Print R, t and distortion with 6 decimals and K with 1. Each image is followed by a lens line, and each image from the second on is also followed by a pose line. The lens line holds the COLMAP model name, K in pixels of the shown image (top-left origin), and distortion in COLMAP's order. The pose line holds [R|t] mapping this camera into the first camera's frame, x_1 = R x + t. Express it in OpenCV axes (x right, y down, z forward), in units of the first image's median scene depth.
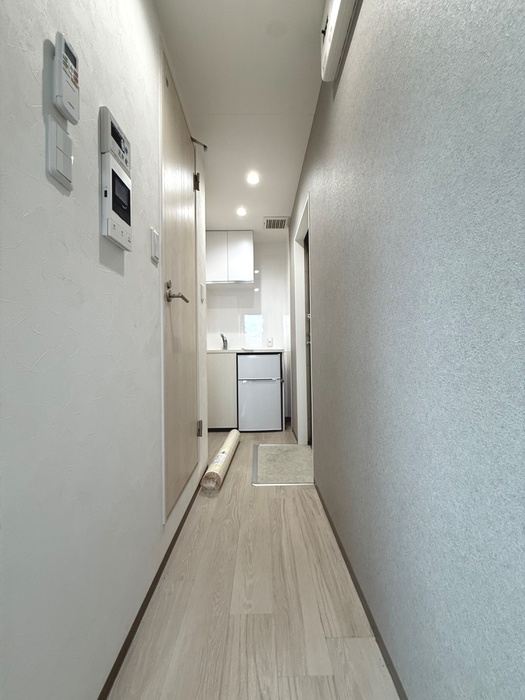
lens RADIAL K [[278.7, 0, 263.5], [0, 278.7, 351.1], [0, 0, 1]] dist [0.000292, -0.000893]
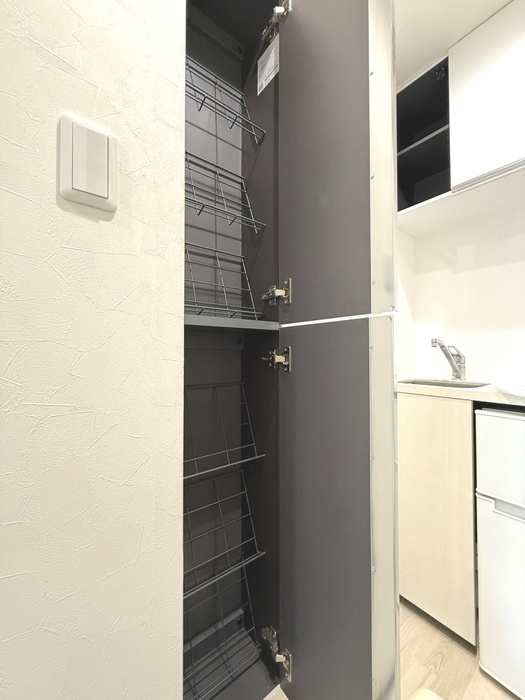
lens RADIAL K [[278.7, 0, 260.4], [0, 278.7, 350.4], [0, 0, 1]] dist [0.000292, -0.000893]
pose [[0.602960, -0.005201, -0.797754, 0.007771], [0.000184, 0.999980, -0.006379, -0.047831], [0.797771, 0.003699, 0.602949, 0.627227]]
